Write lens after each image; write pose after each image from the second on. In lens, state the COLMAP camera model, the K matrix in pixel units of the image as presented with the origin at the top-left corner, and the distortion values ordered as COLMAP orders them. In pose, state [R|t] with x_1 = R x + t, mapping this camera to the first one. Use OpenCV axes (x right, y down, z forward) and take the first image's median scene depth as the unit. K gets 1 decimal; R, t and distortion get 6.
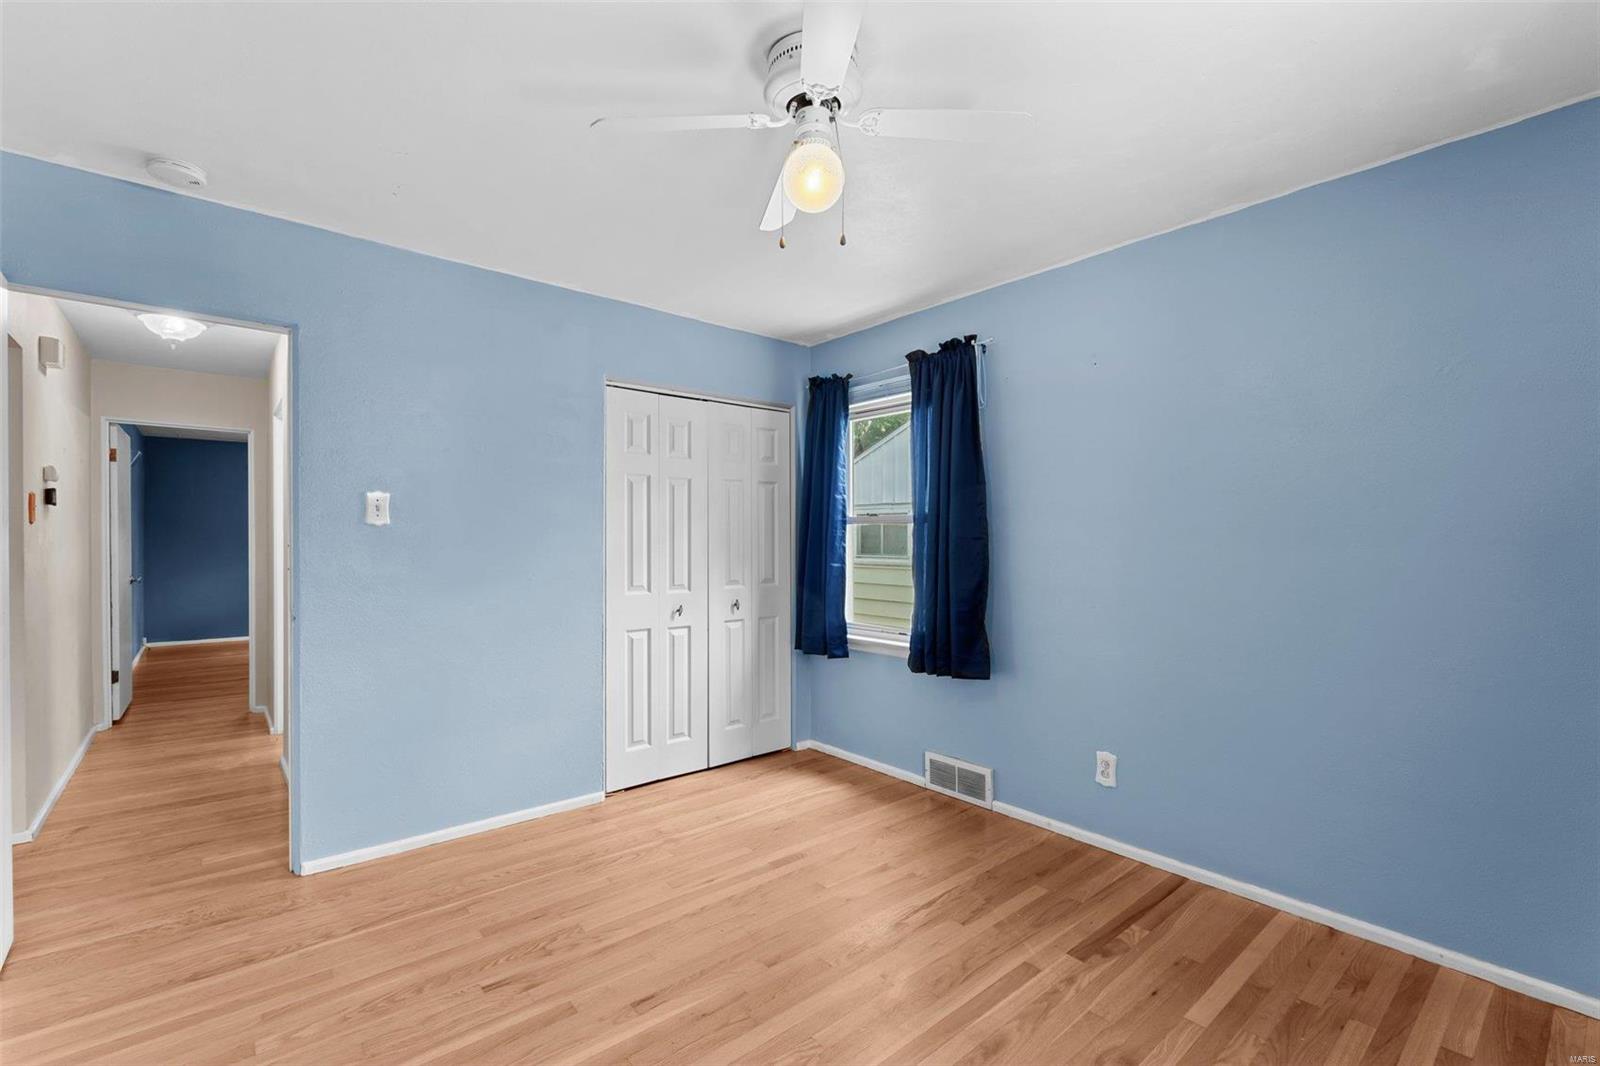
lens RADIAL K [[707.8, 0, 796.5], [0, 707.8, 540.5], [0, 0, 1]] dist [-0.009421, 0.001549]
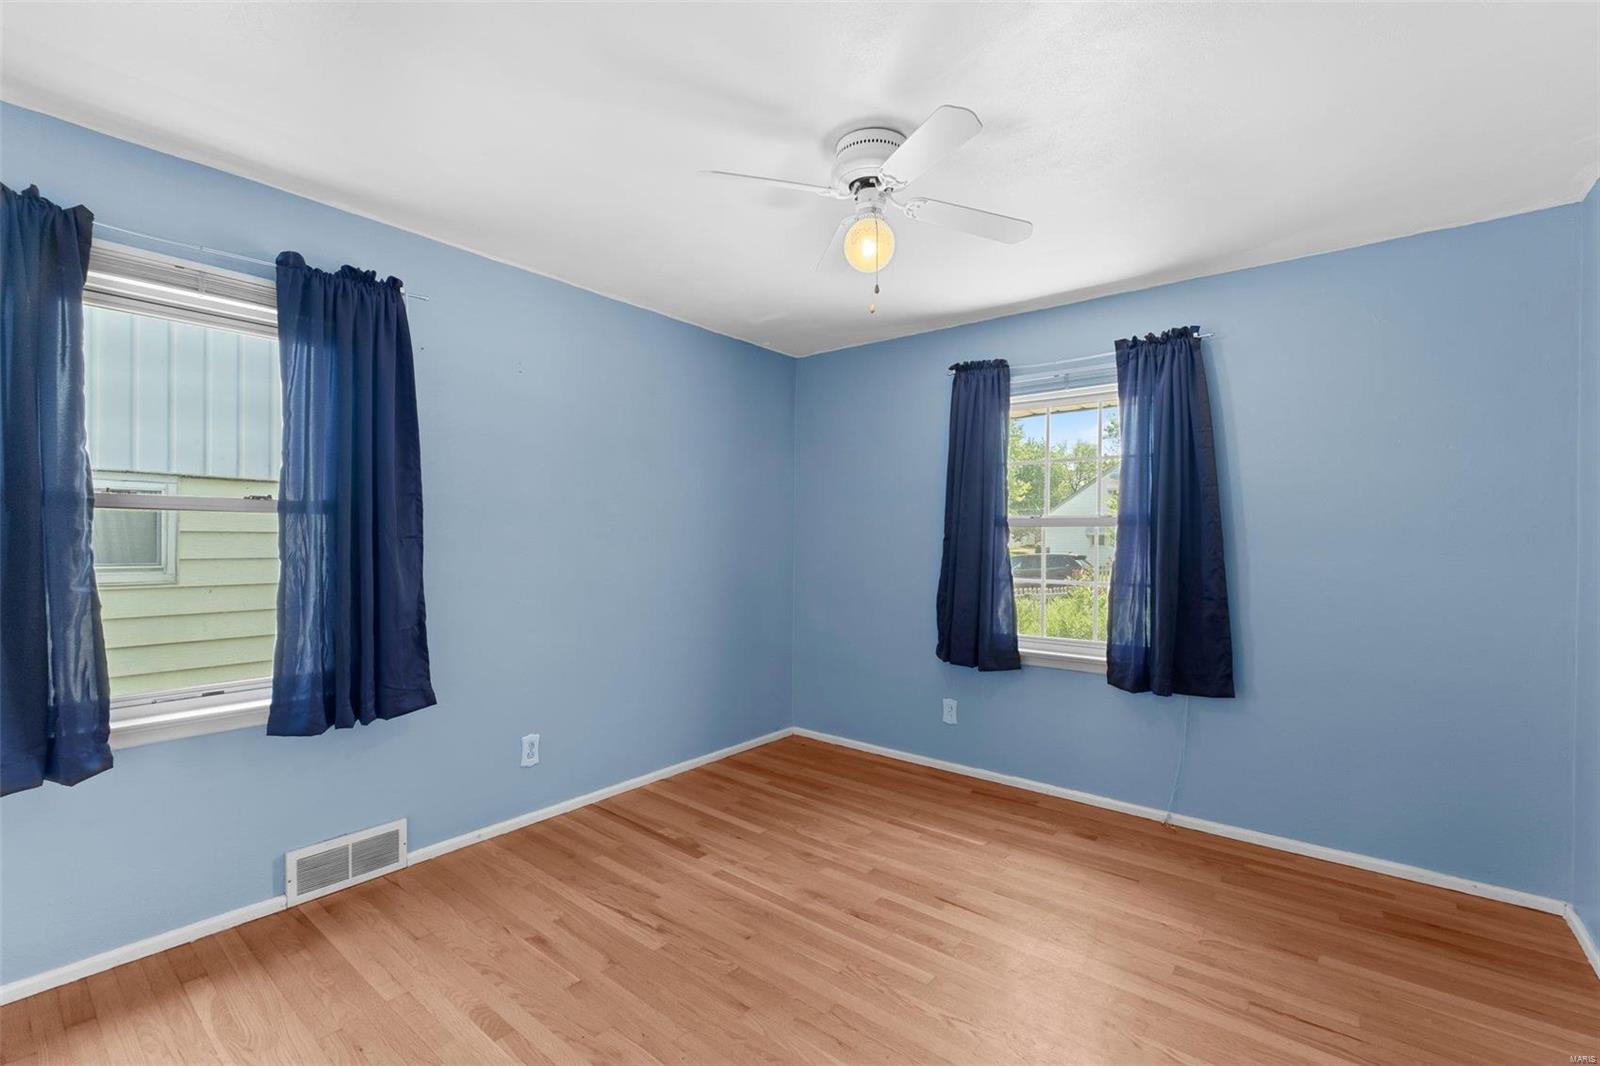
lens RADIAL K [[707.8, 0, 765.3], [0, 707.8, 536.9], [0, 0, 1]] dist [-0.009421, 0.001549]
pose [[-0.180736, -0.000293, 0.983532, -0.695380], [-0.000323, 1.000000, 0.000239, -0.003191], [-0.983532, -0.000274, -0.180736, 0.847727]]
